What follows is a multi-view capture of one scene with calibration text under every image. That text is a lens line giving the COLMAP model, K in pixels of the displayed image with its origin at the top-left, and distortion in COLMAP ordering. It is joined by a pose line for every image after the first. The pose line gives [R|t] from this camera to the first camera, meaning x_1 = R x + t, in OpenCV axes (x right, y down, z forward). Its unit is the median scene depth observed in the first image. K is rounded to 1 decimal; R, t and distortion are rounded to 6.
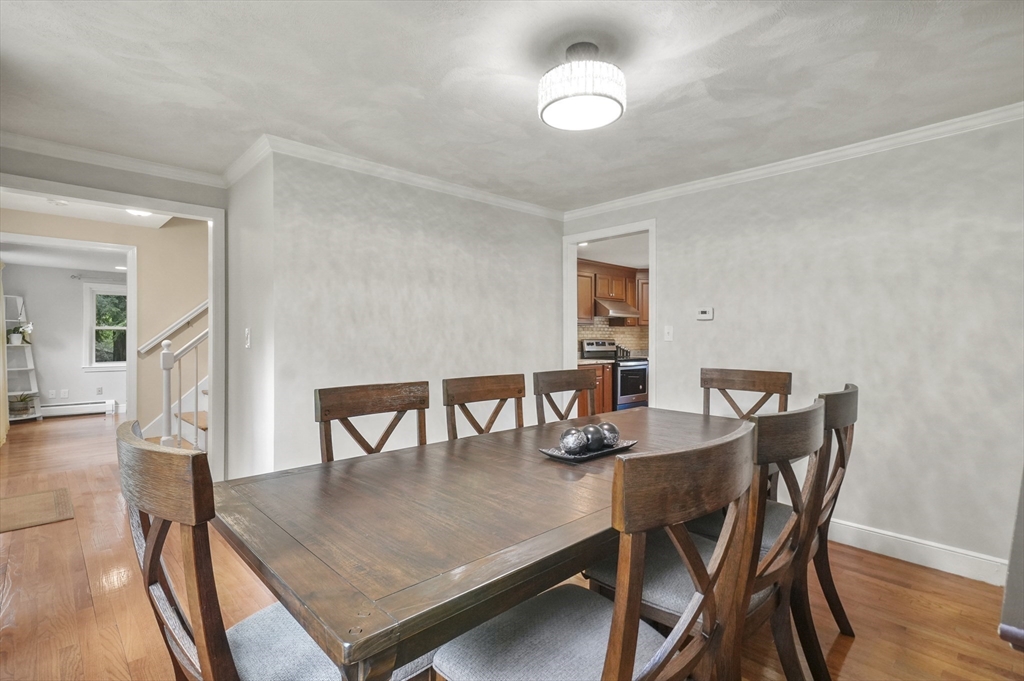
lens RADIAL K [[477.9, 0, 519.3], [0, 477.9, 338.2], [0, 0, 1]] dist [0.003448, 0.000661]
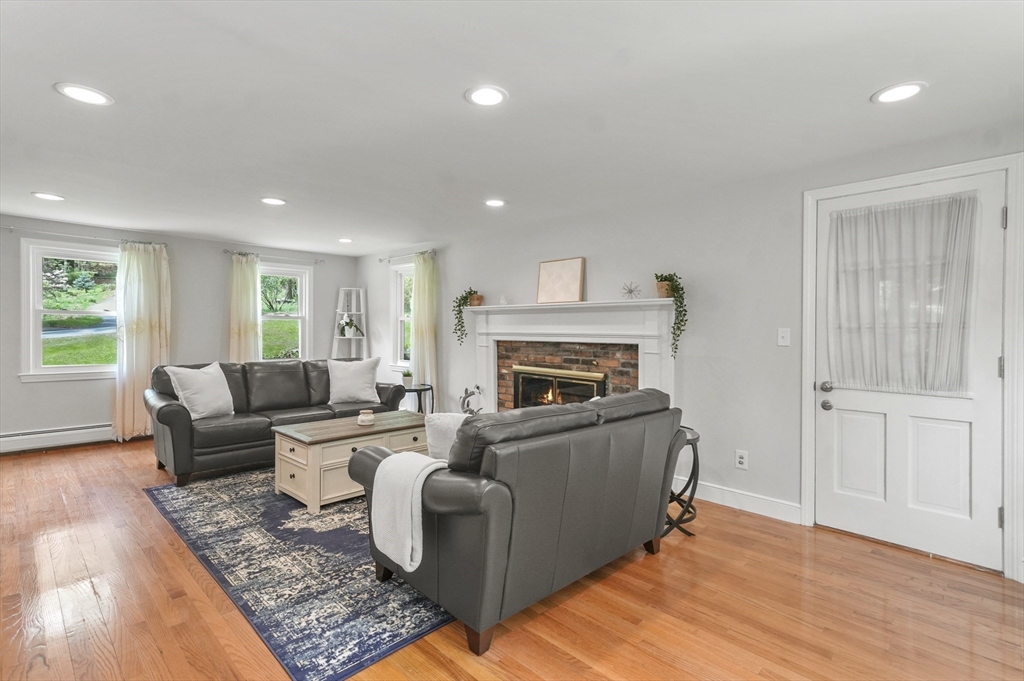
lens RADIAL K [[493.0, 0, 512.7], [0, 493.0, 337.1], [0, 0, 1]] dist [0.015820, 0.000834]
pose [[0.004485, 0.018848, -0.999812, -0.016225], [-0.002205, 0.999820, 0.018838, -0.006711], [0.999988, 0.002120, 0.004525, 1.324128]]
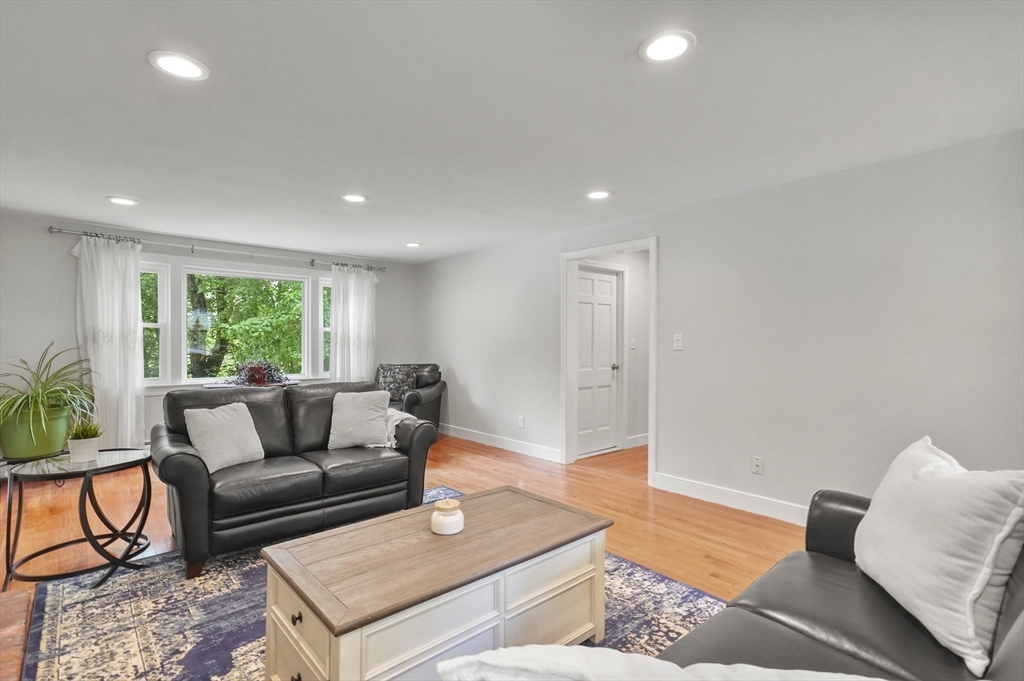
lens RADIAL K [[493.0, 0, 512.7], [0, 493.0, 337.1], [0, 0, 1]] dist [0.015820, 0.000834]
pose [[0.057292, 0.010059, 0.998307, -0.861617], [-0.008375, 0.999919, -0.009594, -0.004190], [-0.998322, -0.007811, 0.057371, 1.106803]]
